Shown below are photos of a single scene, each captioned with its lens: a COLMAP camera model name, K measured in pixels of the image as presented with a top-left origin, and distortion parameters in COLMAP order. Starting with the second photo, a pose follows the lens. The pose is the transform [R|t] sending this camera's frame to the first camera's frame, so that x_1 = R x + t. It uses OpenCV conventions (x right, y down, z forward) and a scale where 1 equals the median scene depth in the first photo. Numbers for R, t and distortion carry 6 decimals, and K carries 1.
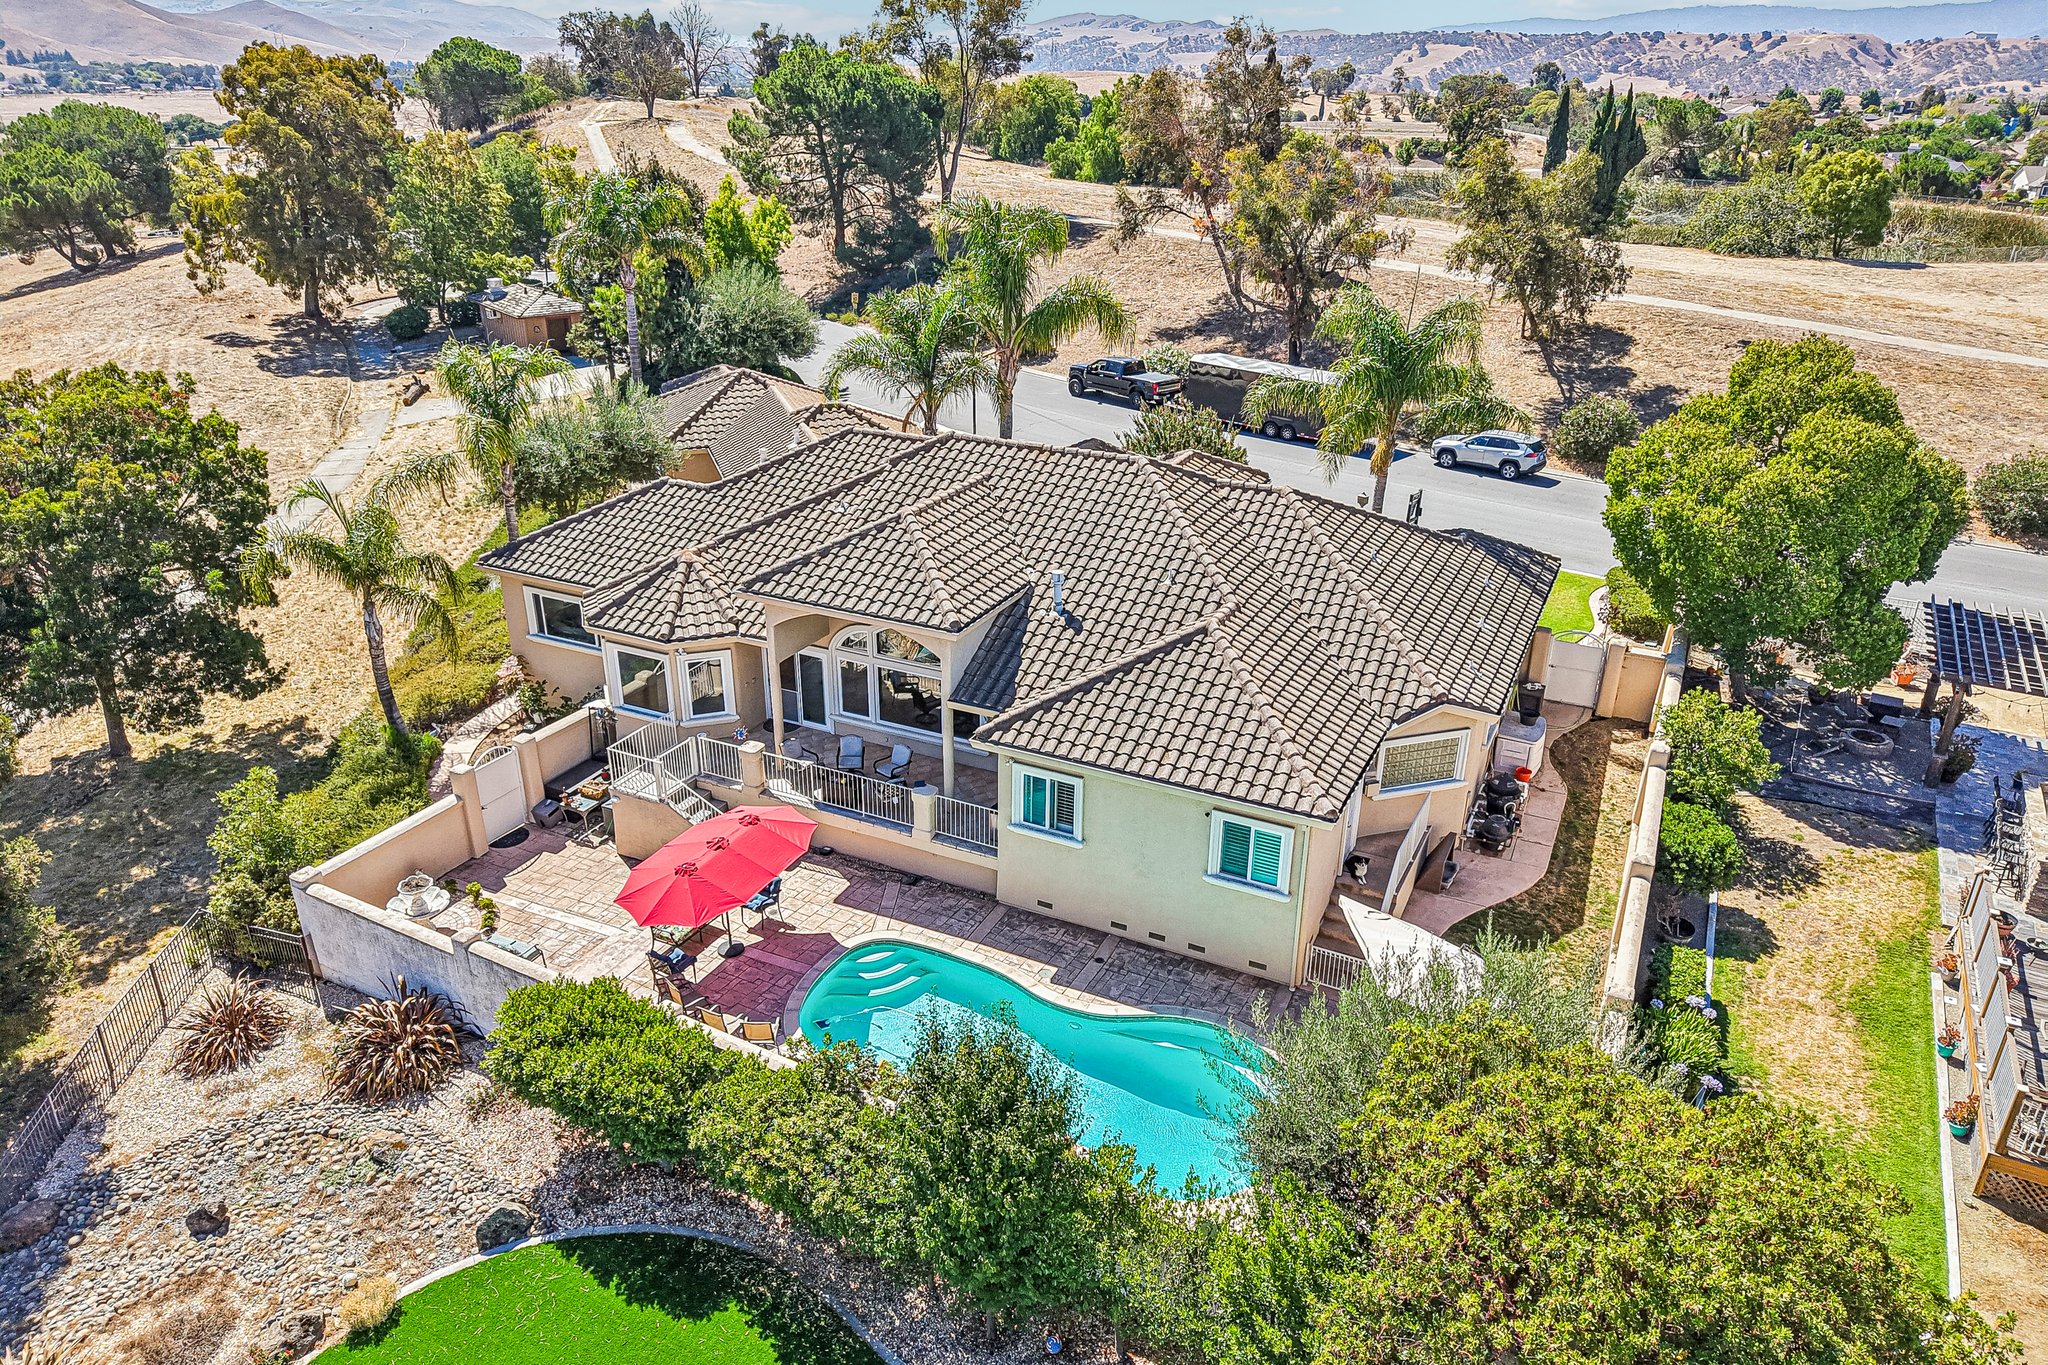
lens RADIAL K [[1378.4, 0, 1024.0], [0, 1378.4, 682.5], [0, 0, 1]] dist [0.008931, -0.000612]
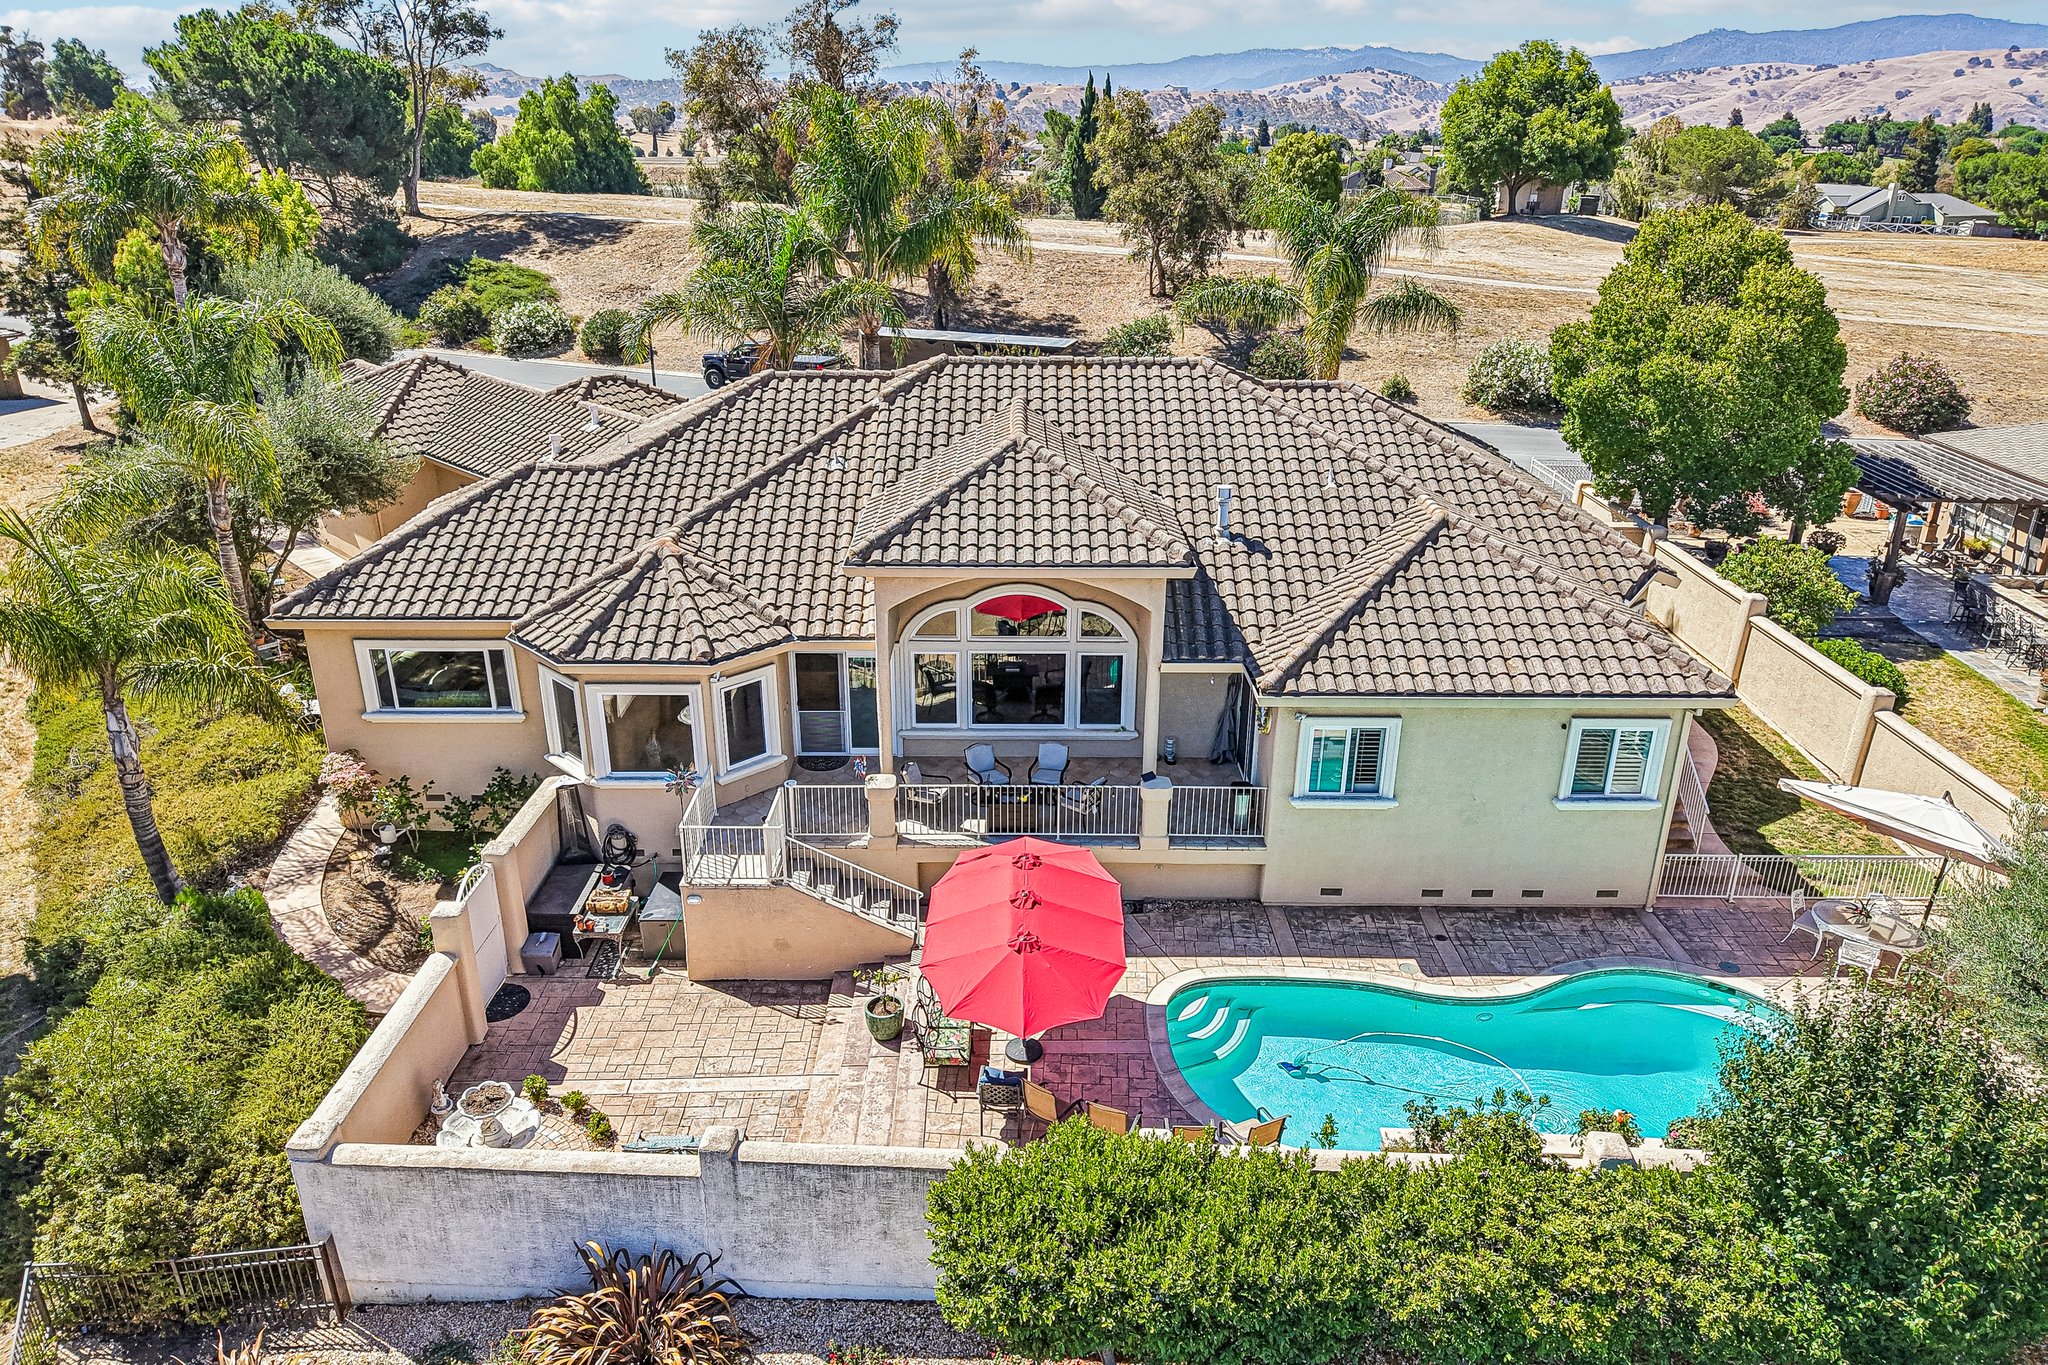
lens RADIAL K [[1378.4, 0, 1024.0], [0, 1378.4, 682.5], [0, 0, 1]] dist [0.008931, -0.000612]
pose [[0.894589, -0.169322, 0.413571, -0.391401], [0.181111, 0.983403, 0.010861, 0.001320], [-0.408546, 0.065187, 0.910407, 0.291926]]
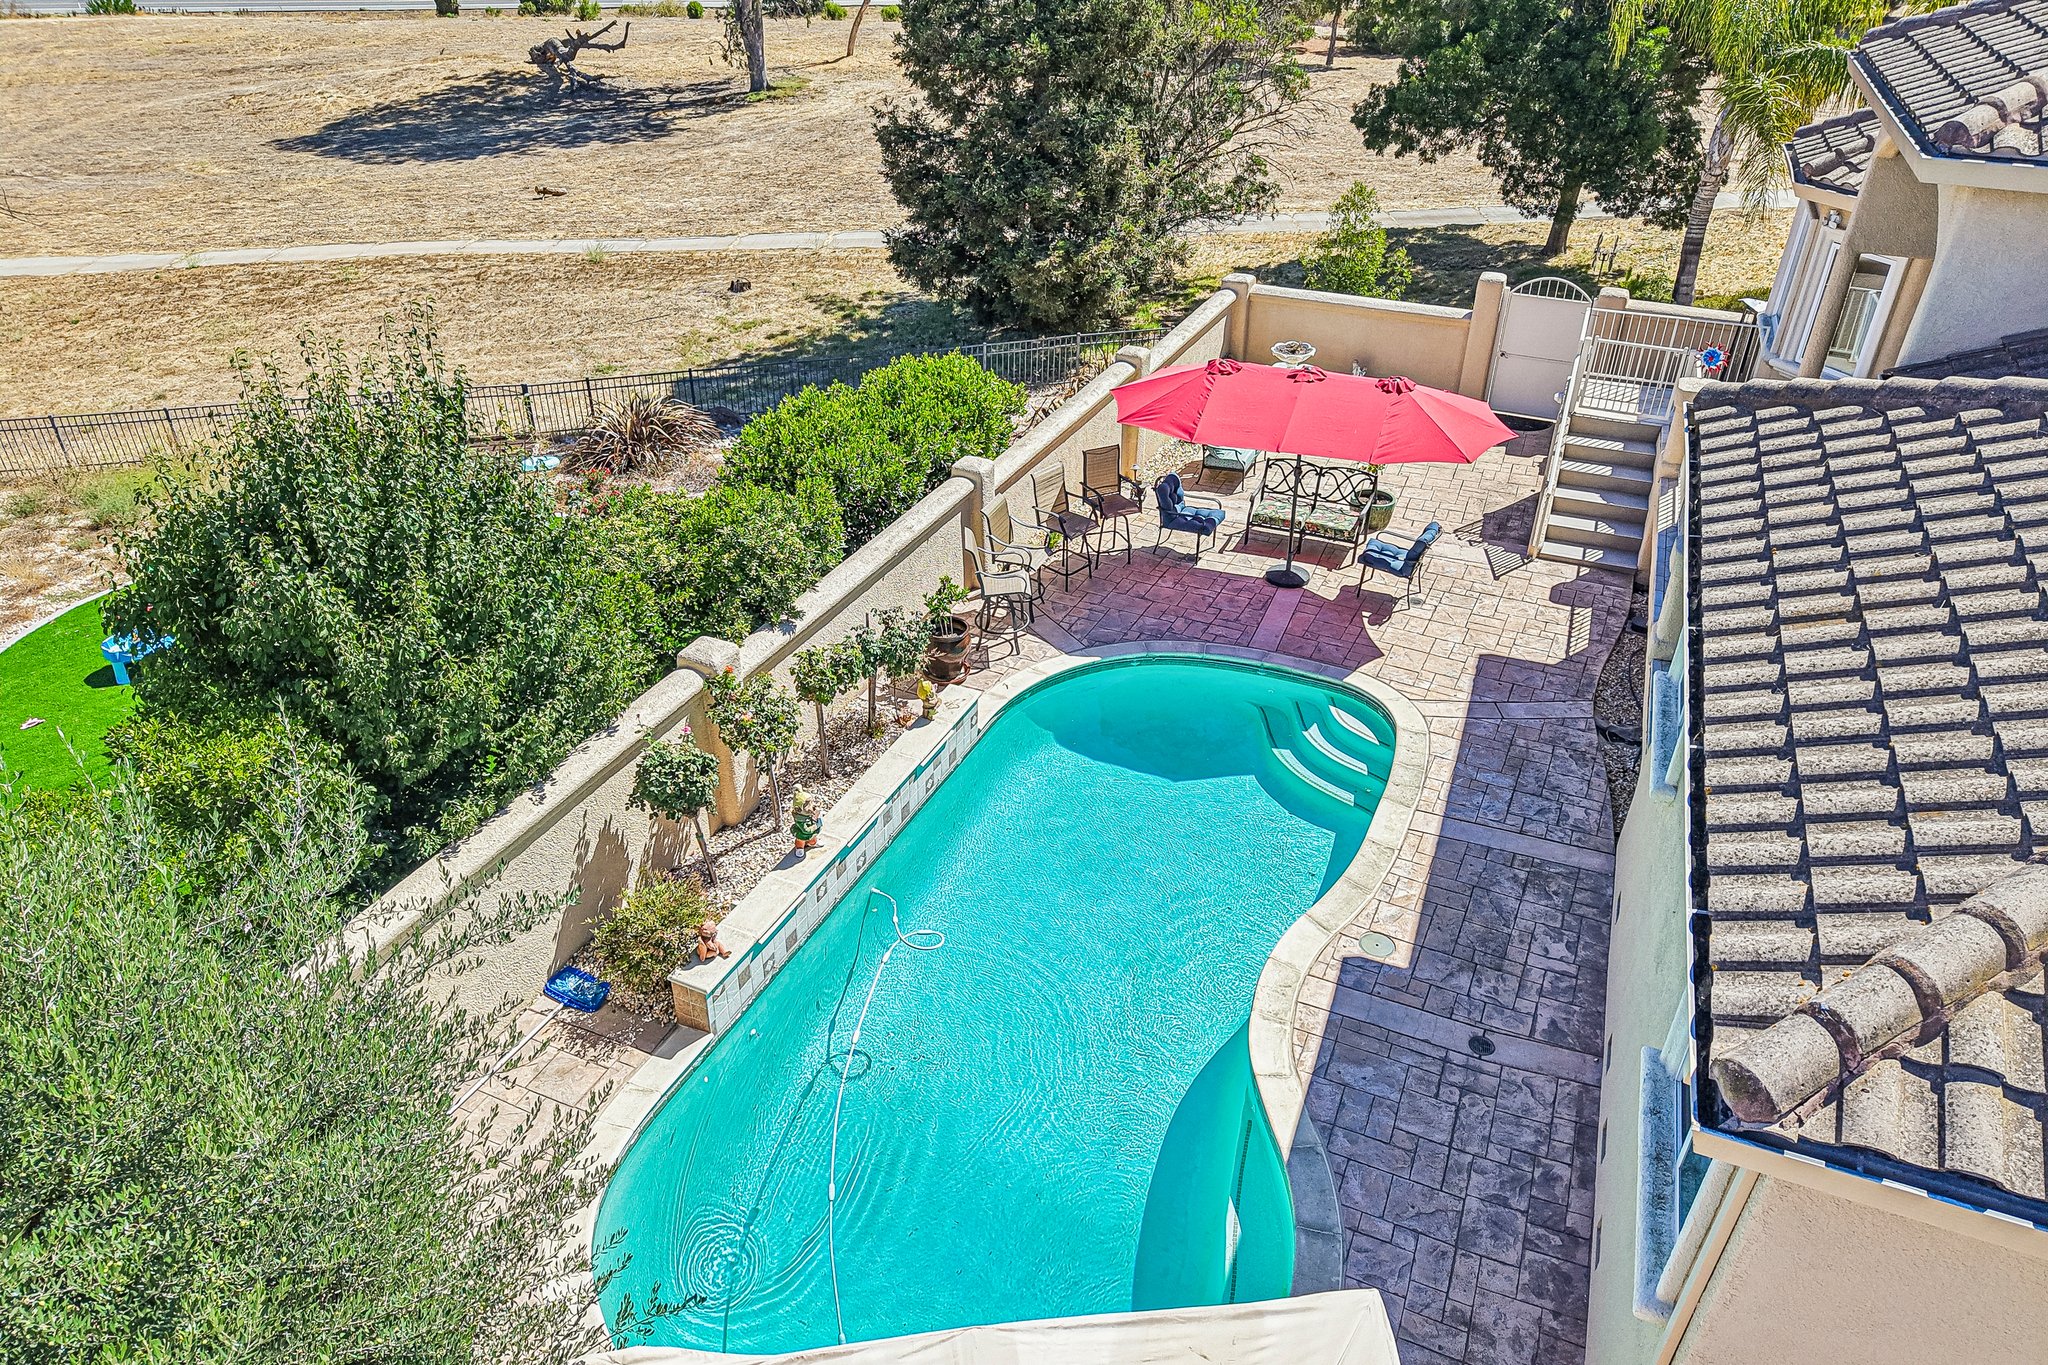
lens RADIAL K [[1379.4, 0, 1024.0], [0, 1379.4, 682.5], [0, 0, 1]] dist [0.021103, -0.000859]
pose [[0.066229, 0.531376, -0.844543, 0.259757], [-0.411549, 0.785601, 0.462016, 0.000224], [0.908978, 0.316972, 0.270717, 0.623462]]
